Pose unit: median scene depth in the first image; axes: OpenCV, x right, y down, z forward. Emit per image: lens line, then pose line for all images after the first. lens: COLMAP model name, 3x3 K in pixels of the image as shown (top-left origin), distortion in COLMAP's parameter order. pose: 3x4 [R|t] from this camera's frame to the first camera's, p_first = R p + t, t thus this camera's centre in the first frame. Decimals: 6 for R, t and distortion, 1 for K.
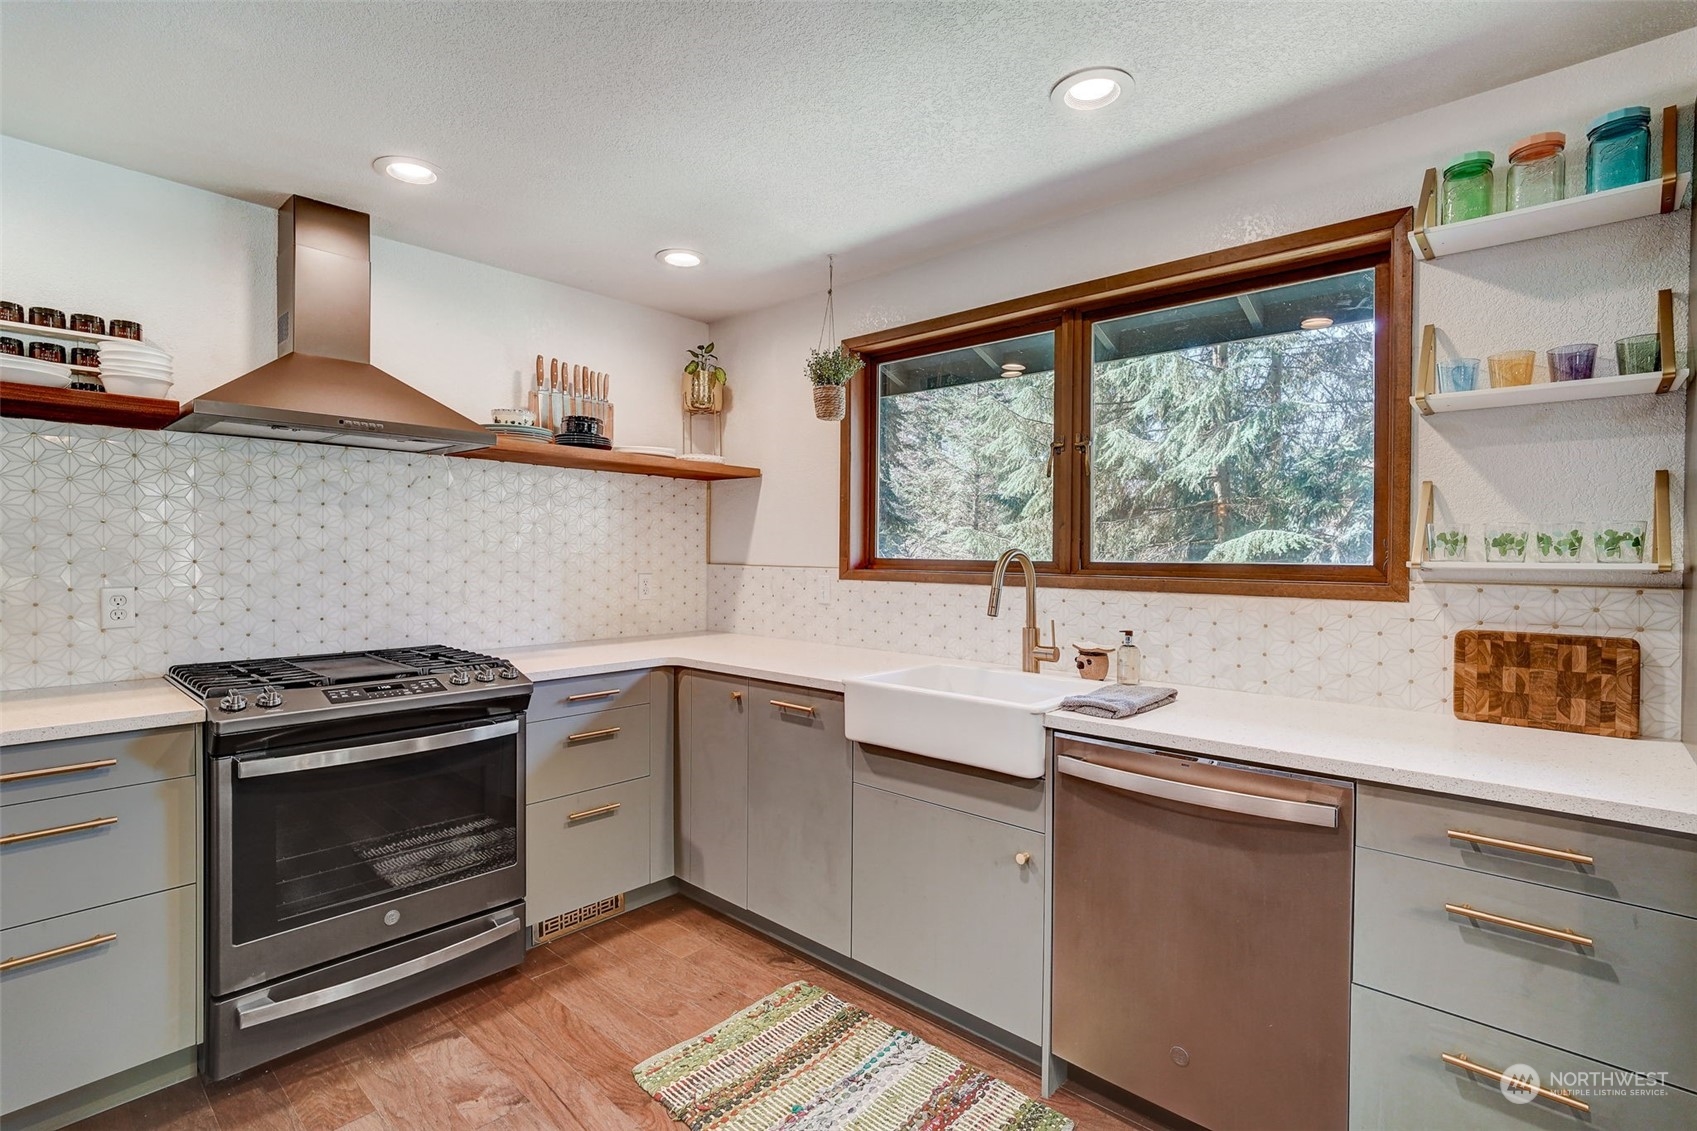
lens RADIAL K [[793.3, 0, 852.7], [0, 793.3, 561.2], [0, 0, 1]] dist [-0.011609, 0.005899]
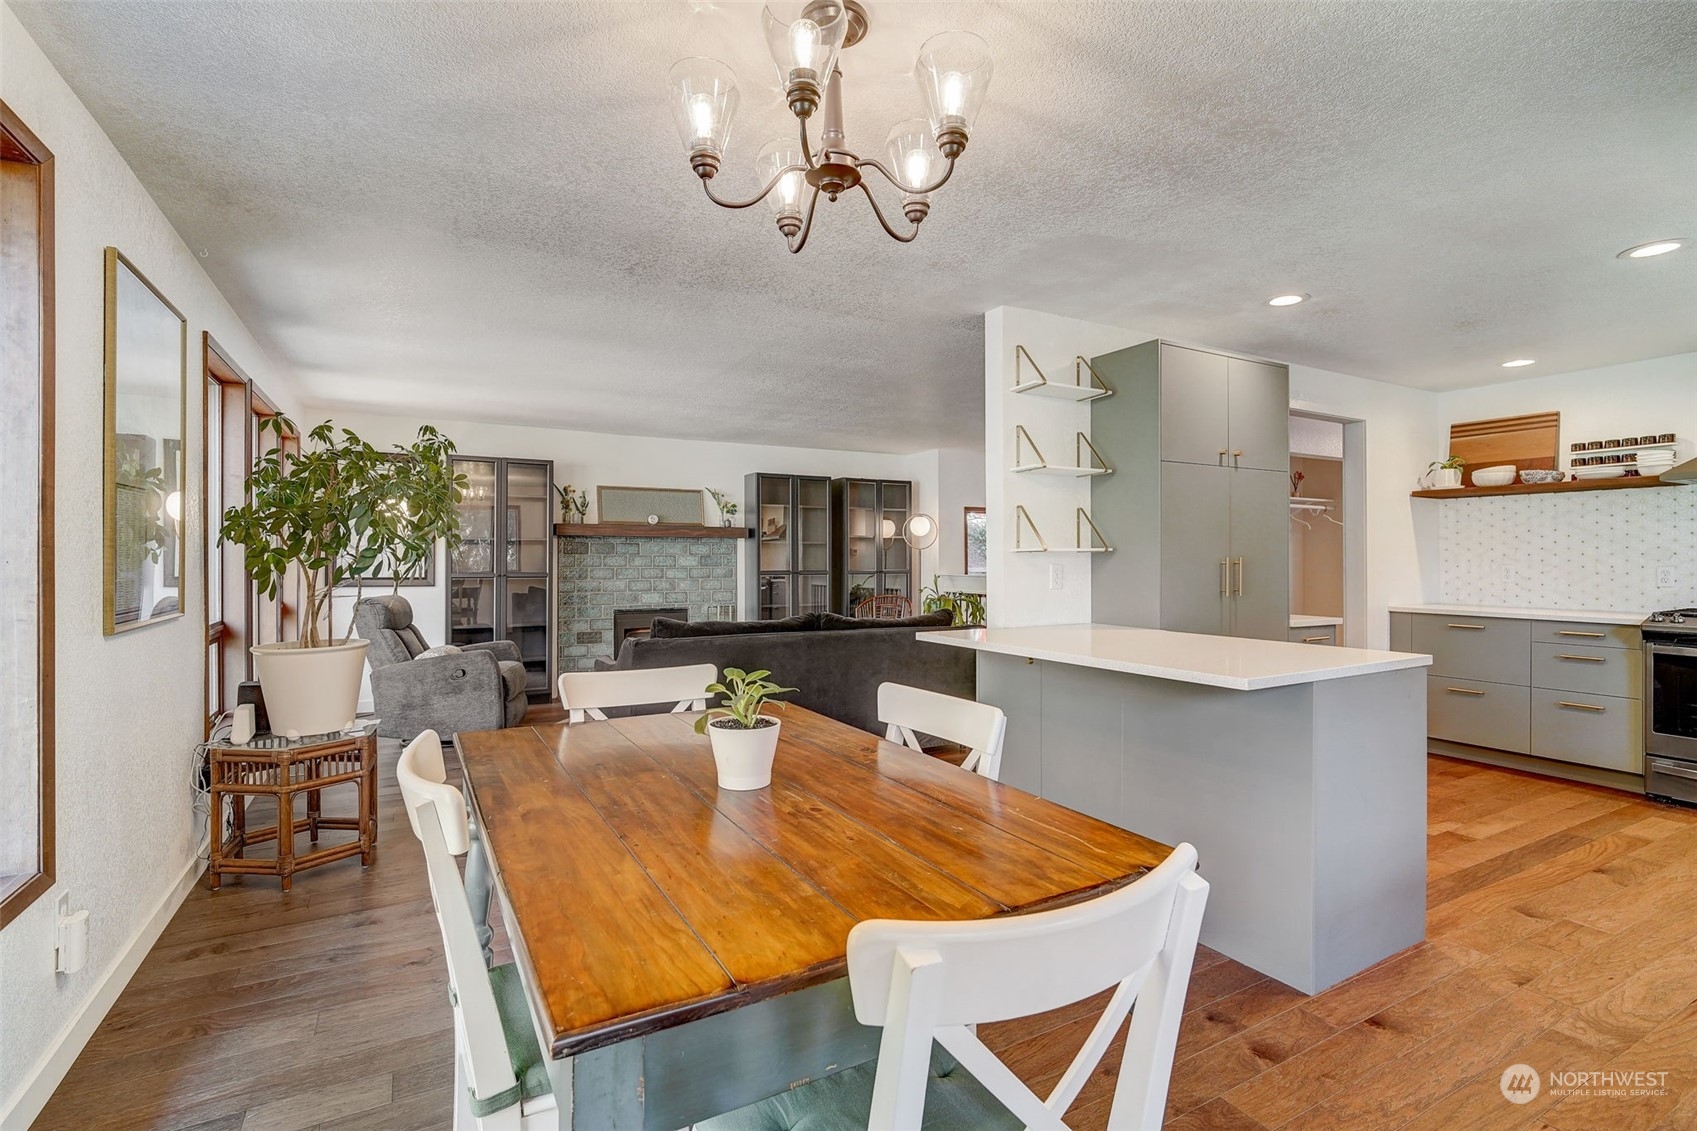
lens RADIAL K [[793.3, 0, 848.5], [0, 793.3, 562.1], [0, 0, 1]] dist [-0.011609, 0.005899]
pose [[-0.325564, -0.002965, -0.945515, 1.644780], [-0.013663, 0.999905, 0.001569, 0.047757], [0.945421, 0.013430, -0.325573, -0.311197]]
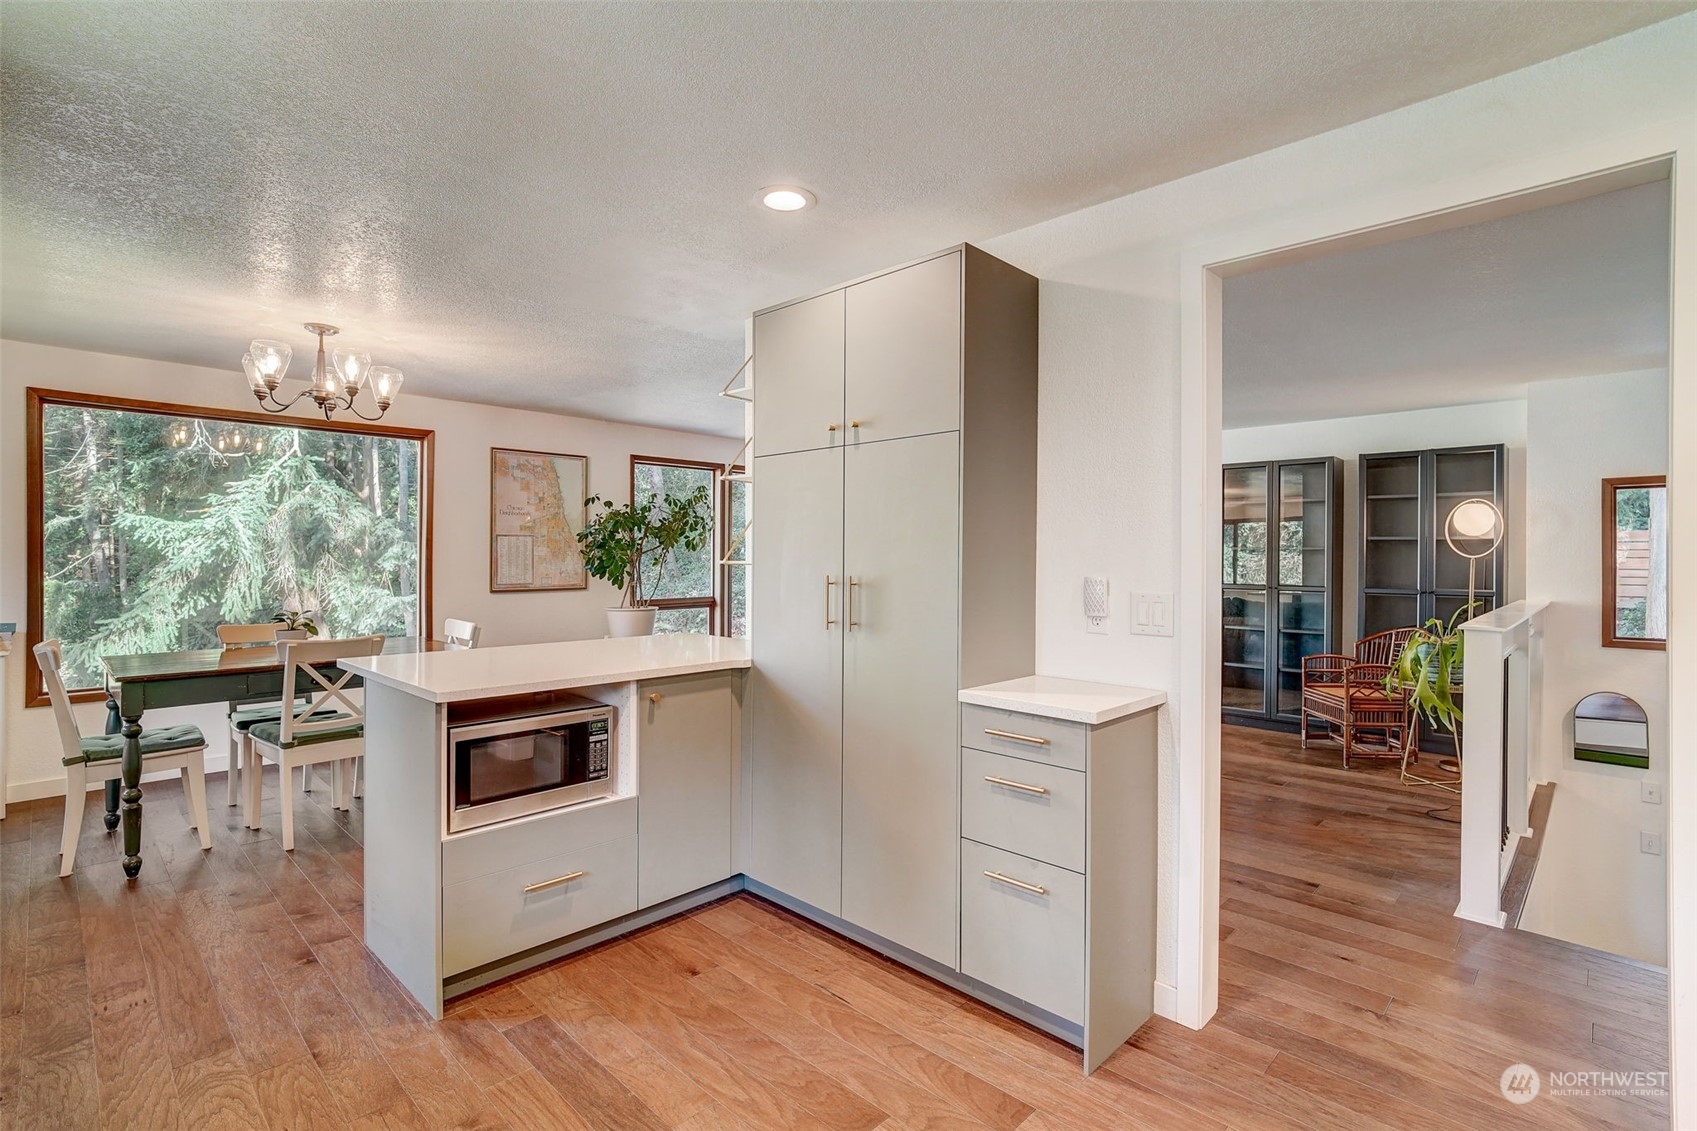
lens RADIAL K [[793.3, 0, 854.4], [0, 793.3, 560.1], [0, 0, 1]] dist [-0.011609, 0.005899]
pose [[-0.999347, -0.014803, 0.032950, -0.304881], [-0.014316, 0.999785, 0.014971, -0.011129], [-0.033165, 0.014489, -0.999345, 1.110358]]
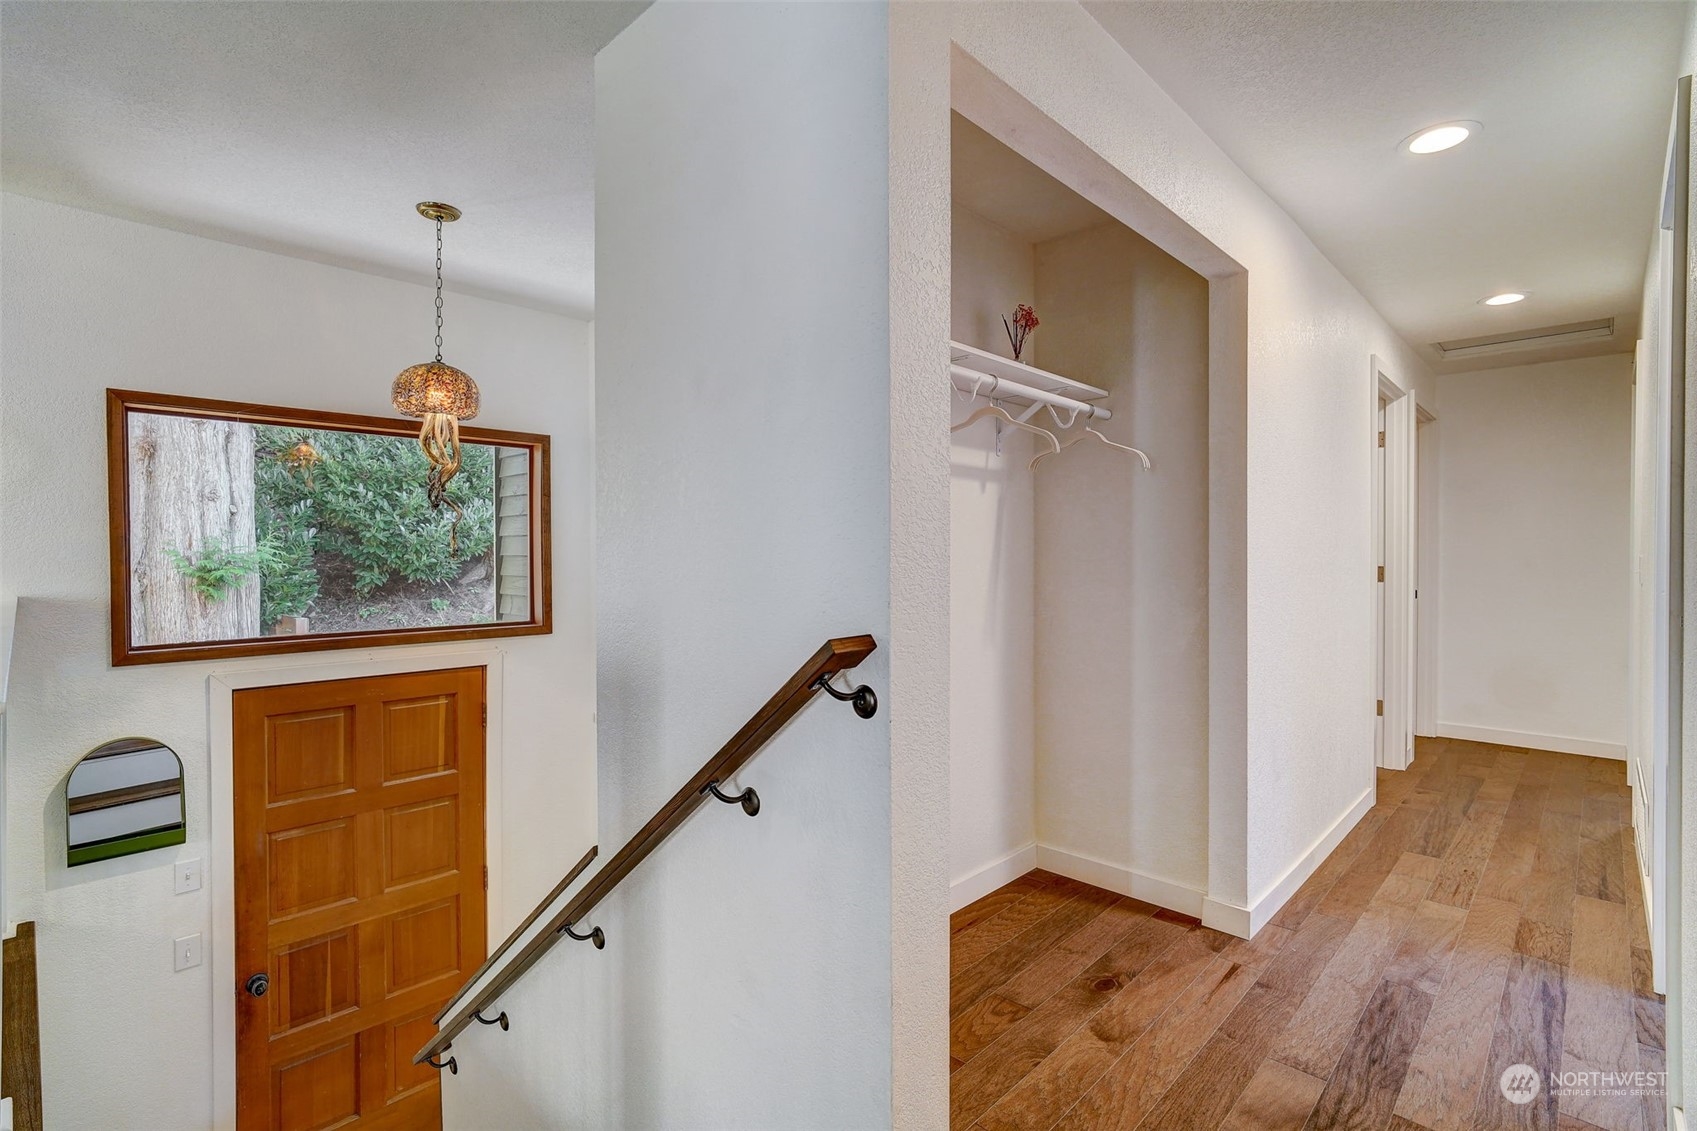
lens RADIAL K [[793.3, 0, 847.0], [0, 793.3, 558.1], [0, 0, 1]] dist [-0.011609, 0.005899]
pose [[-0.045438, 0.001022, -0.998967, -1.002568], [-0.013918, 0.999902, 0.001656, 0.027580], [0.998870, 0.013979, -0.045420, 0.200635]]
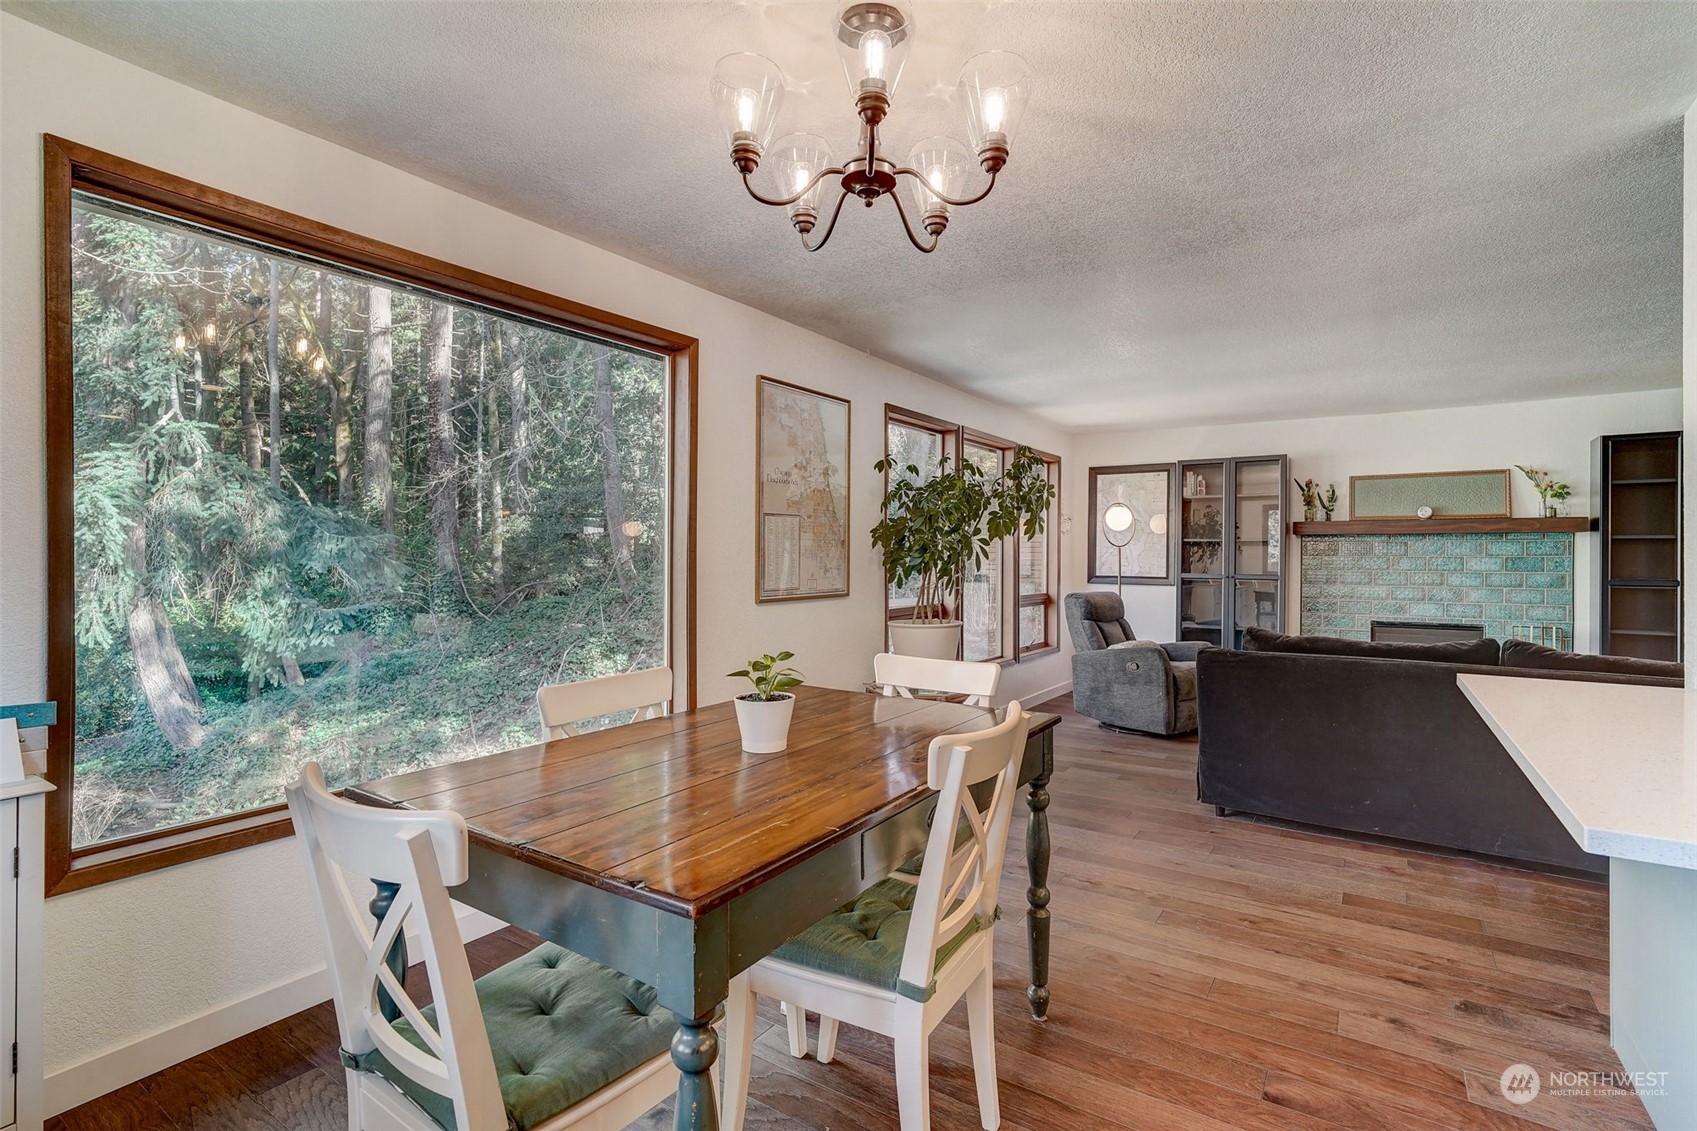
lens RADIAL K [[793.3, 0, 859.9], [0, 793.3, 562.1], [0, 0, 1]] dist [-0.011609, 0.005899]
pose [[-0.988890, -0.010374, -0.148285, 1.042465], [-0.012721, 0.999808, 0.014891, 0.038600], [0.148102, 0.016612, -0.988833, 0.198971]]
